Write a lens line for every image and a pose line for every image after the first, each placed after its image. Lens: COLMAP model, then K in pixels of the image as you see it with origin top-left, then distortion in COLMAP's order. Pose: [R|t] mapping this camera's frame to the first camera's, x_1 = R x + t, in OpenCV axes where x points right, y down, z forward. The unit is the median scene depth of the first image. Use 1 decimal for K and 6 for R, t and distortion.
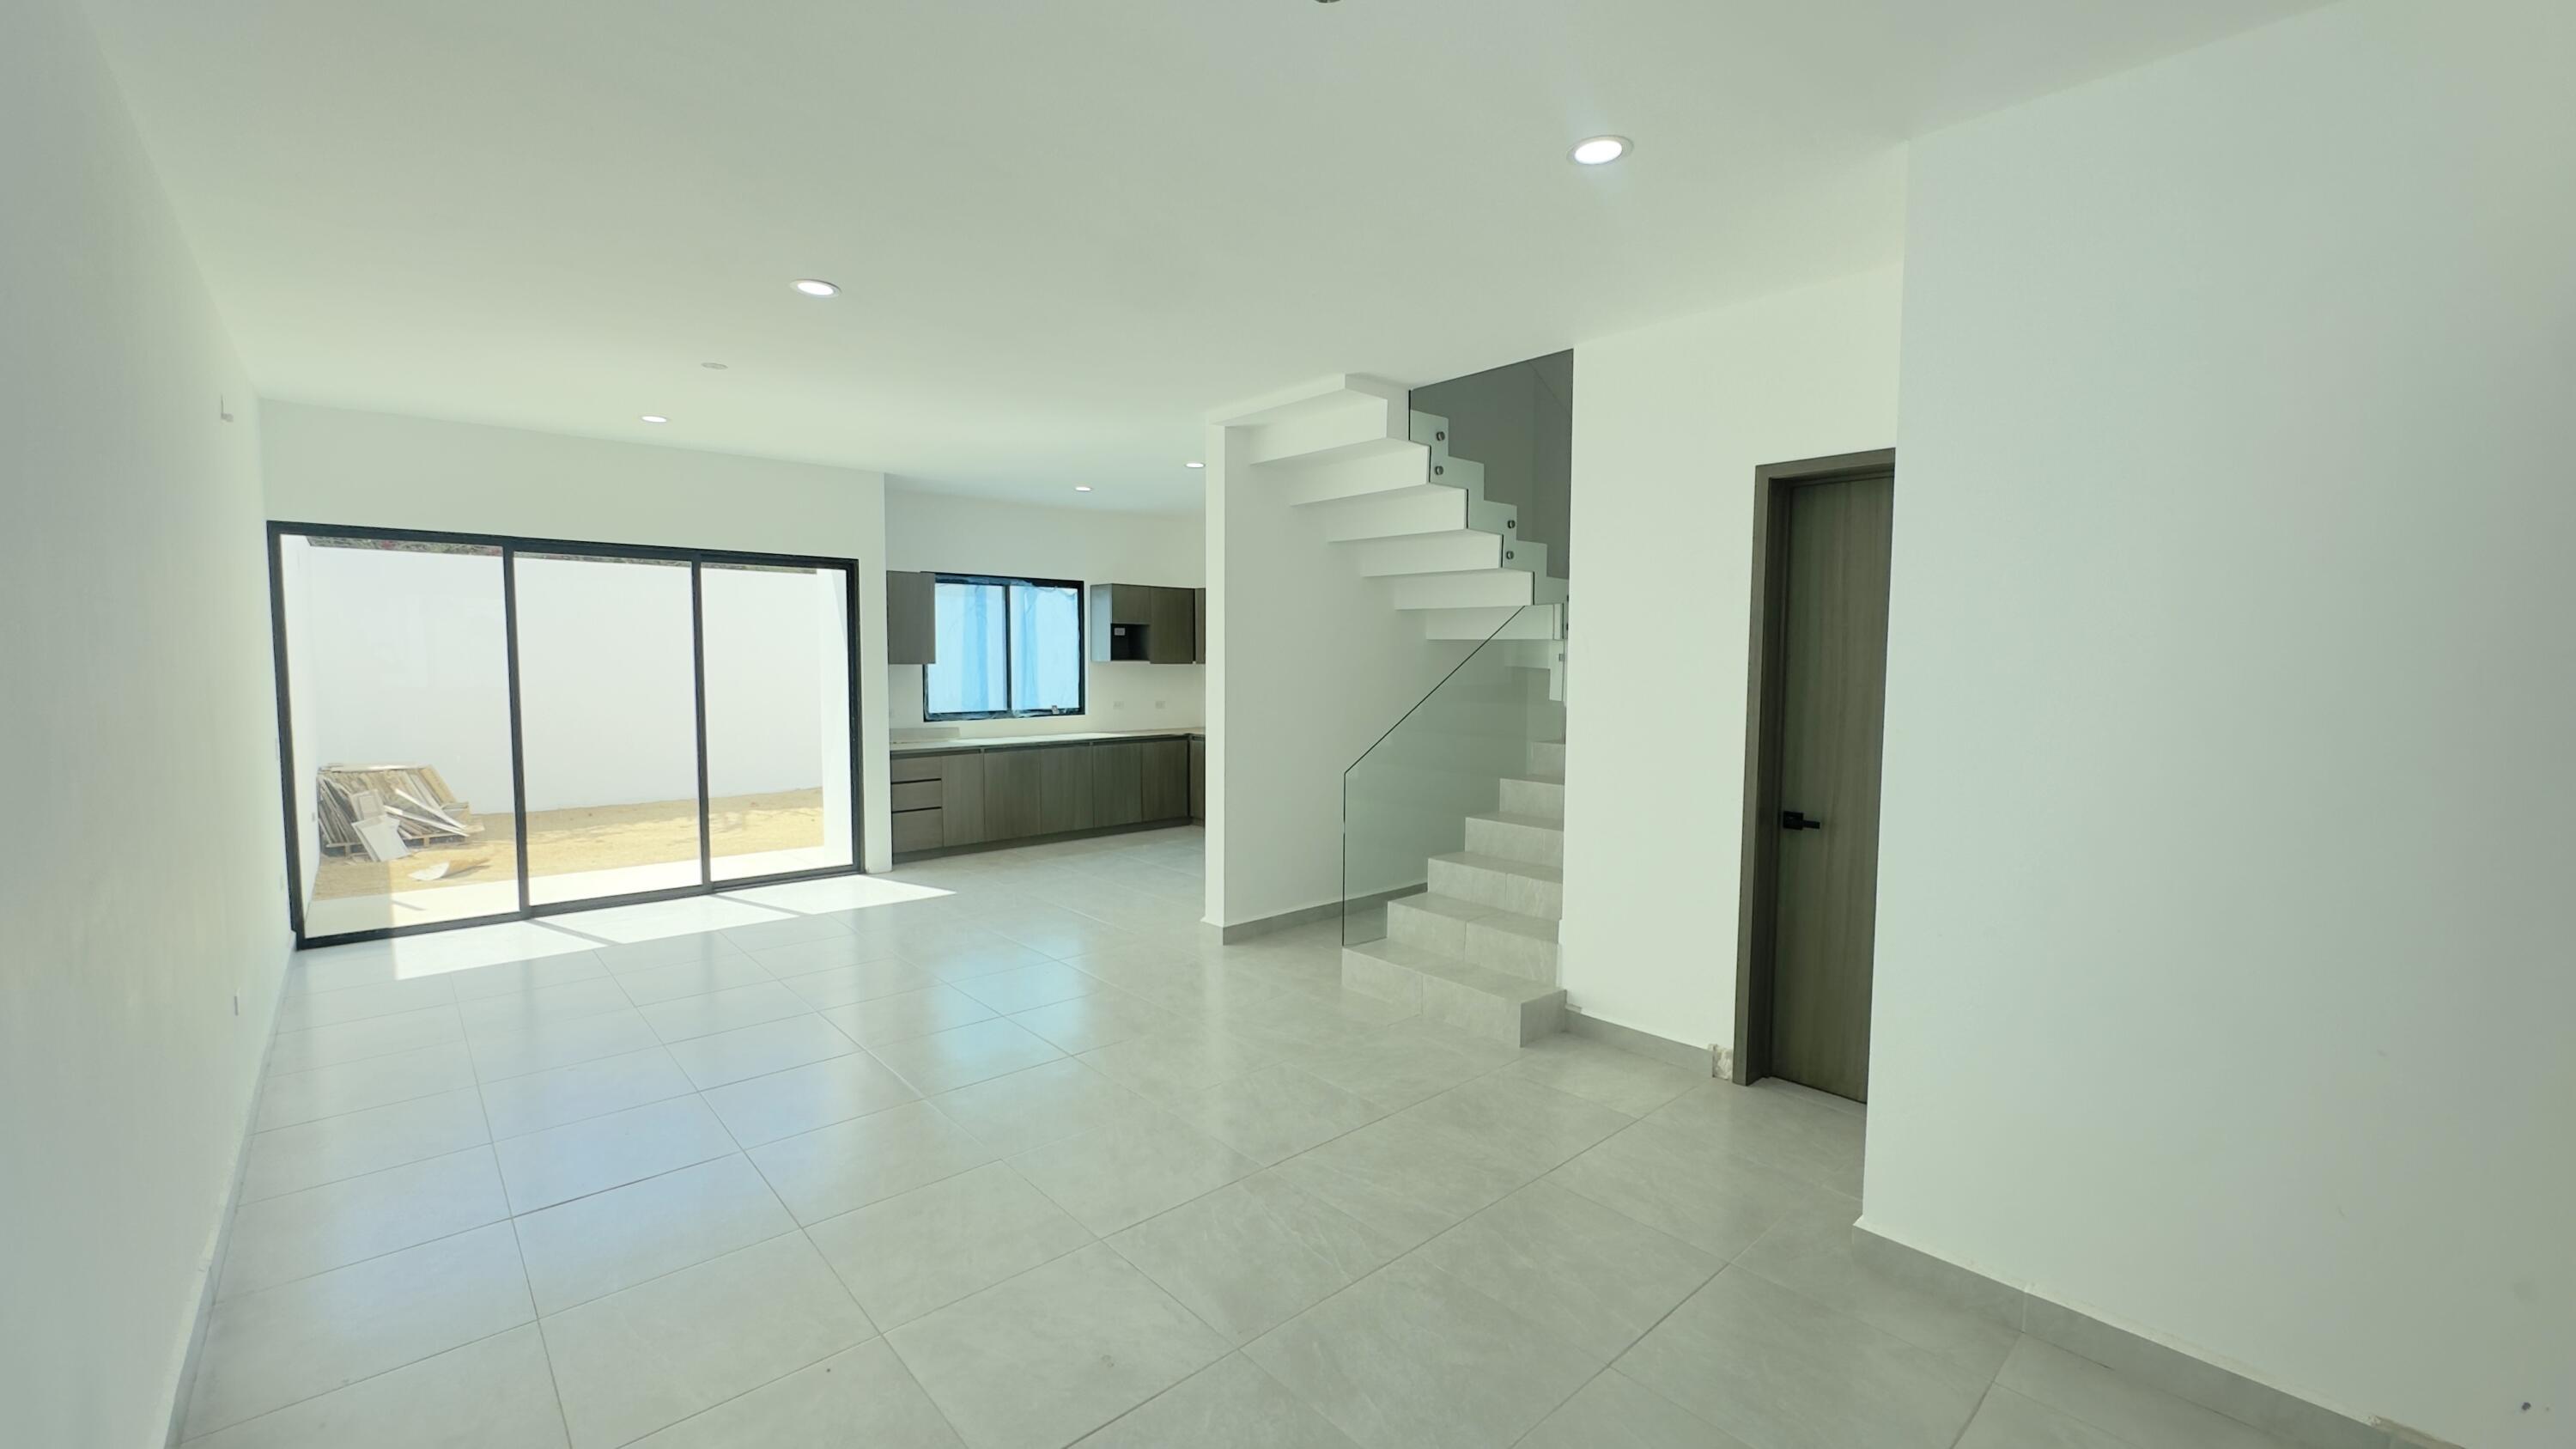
lens RADIAL K [[1032.6, 0, 1287.9], [0, 1032.6, 722.4], [0, 0, 1]] dist [-0.003923, 0.000952]
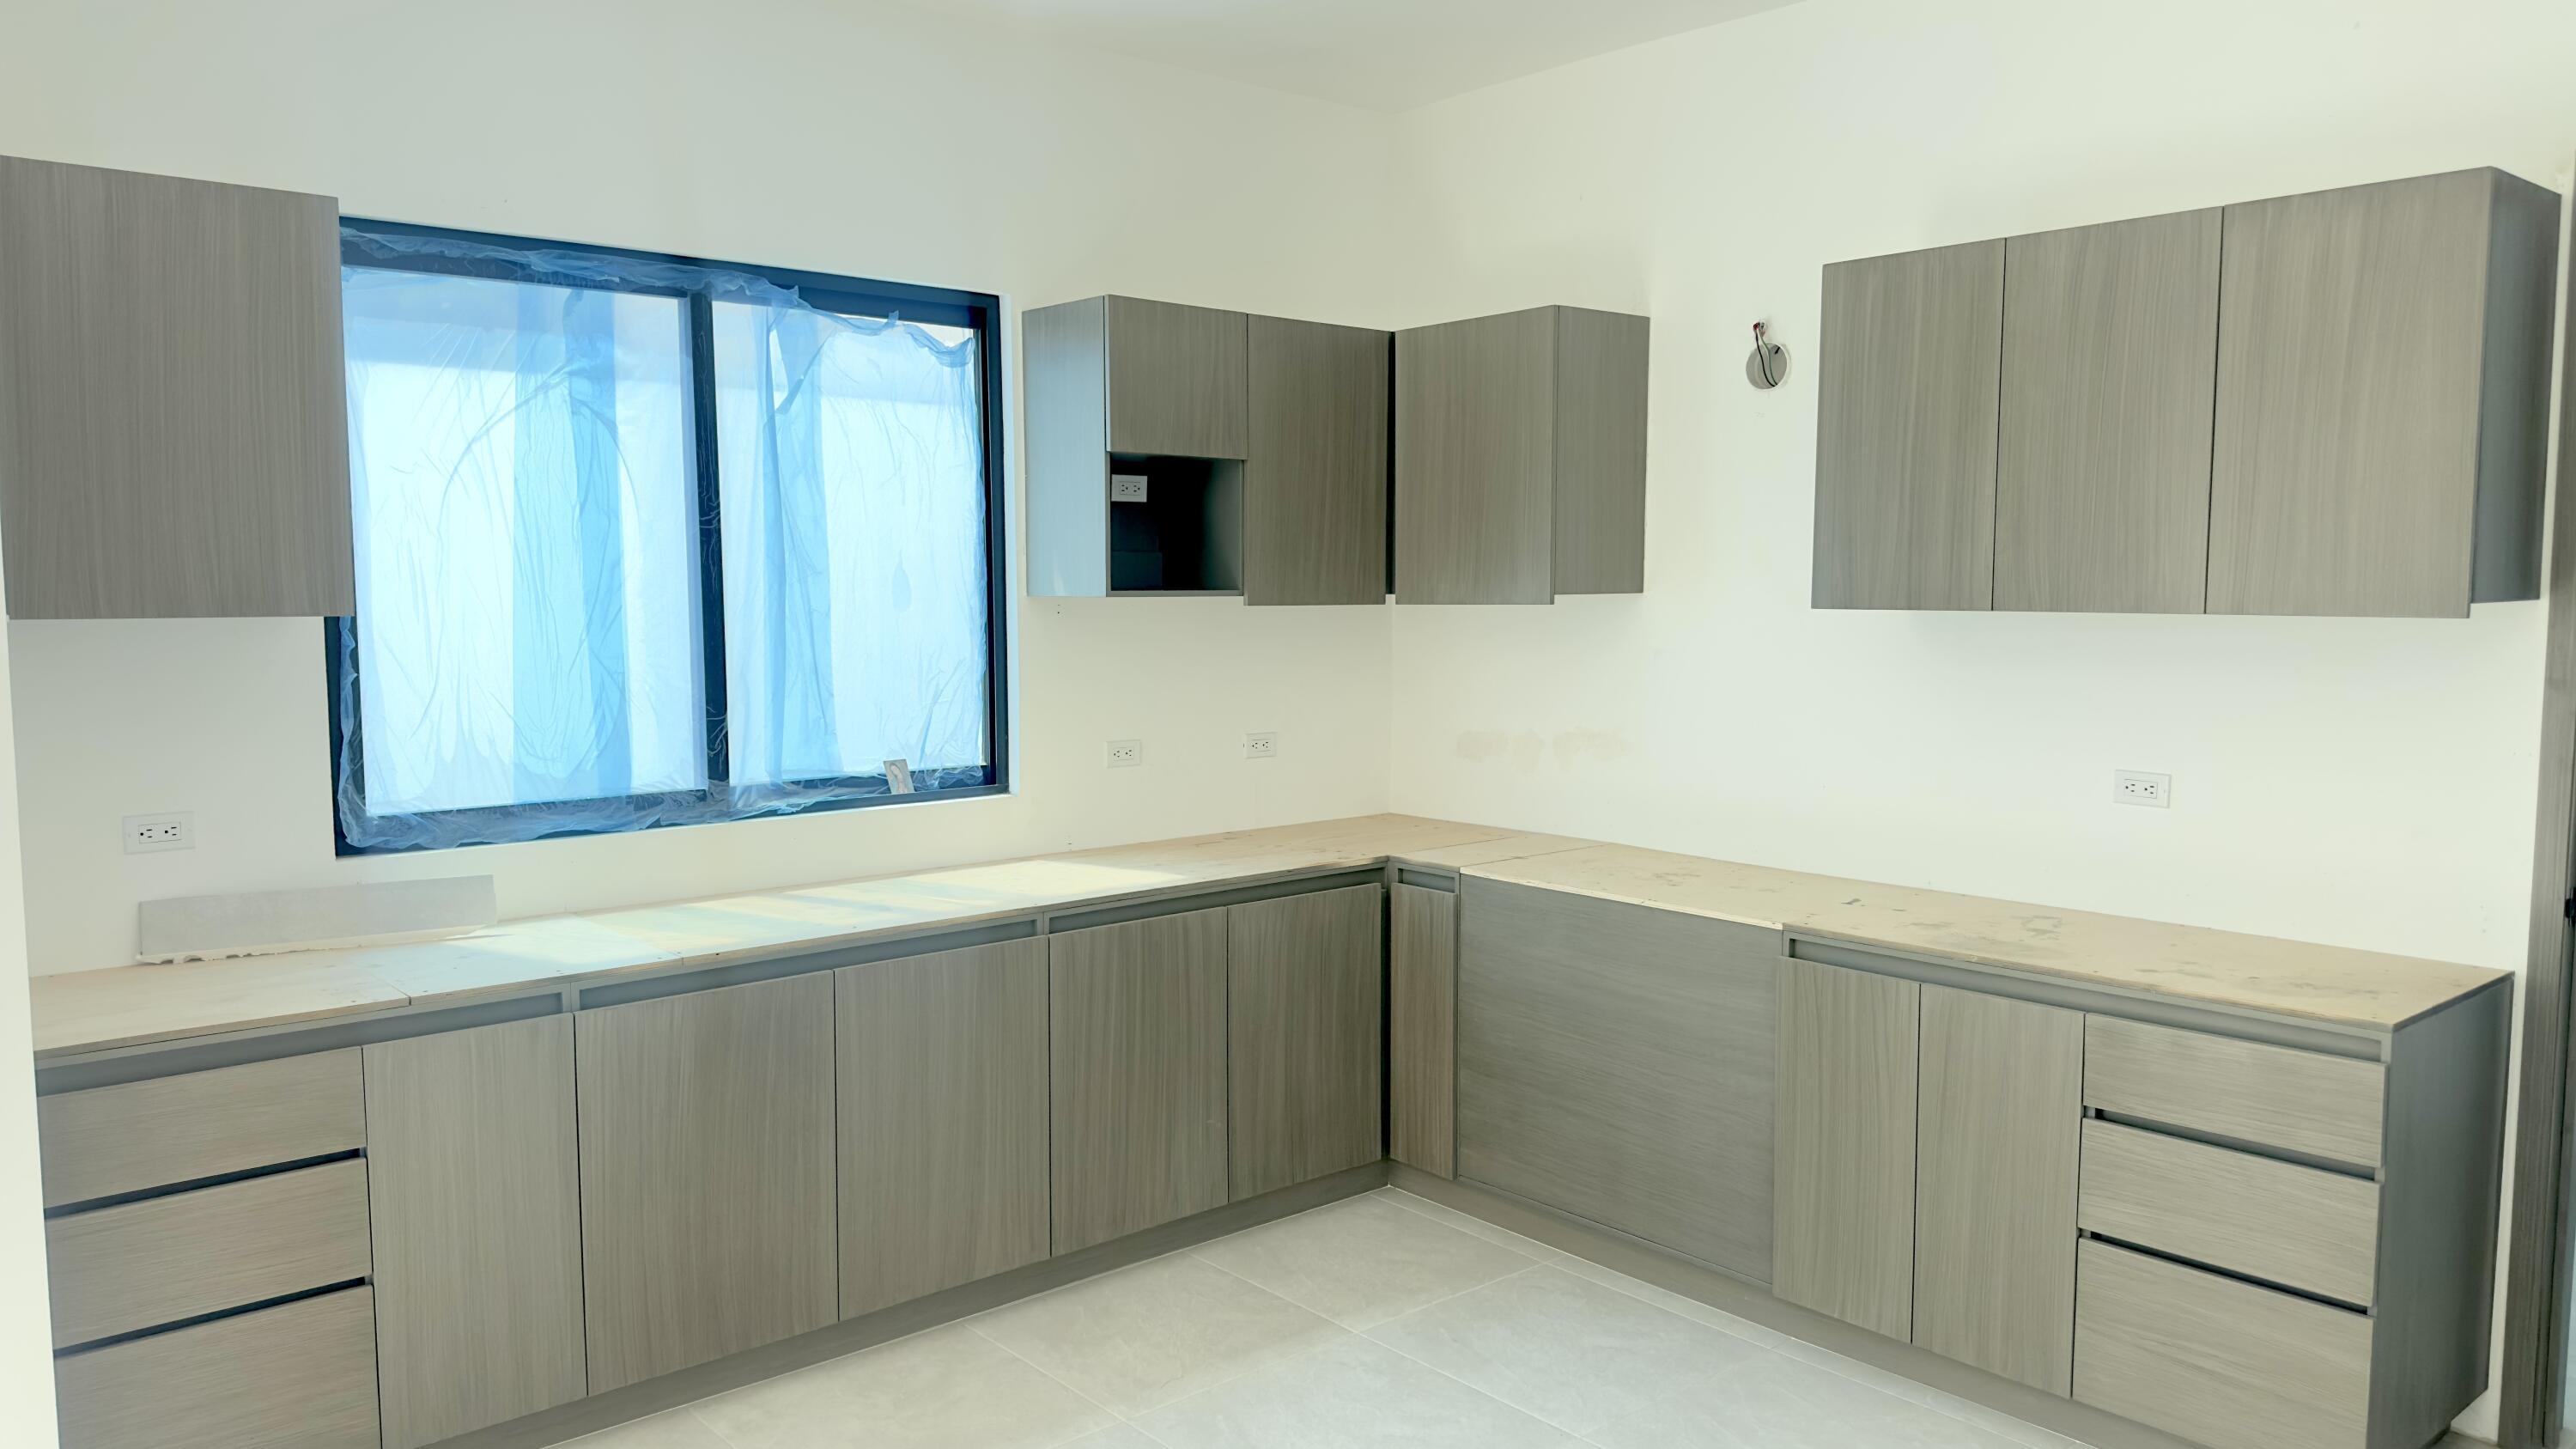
lens RADIAL K [[1766.6, 0, 1276.5], [0, 1766.6, 742.9], [0, 0, 1]] dist [0.020447, -0.030346]
pose [[0.999863, -0.004210, -0.015979, -0.150133], [0.004619, 0.999660, 0.025657, -0.040992], [0.015866, -0.025727, 0.999543, 0.680850]]
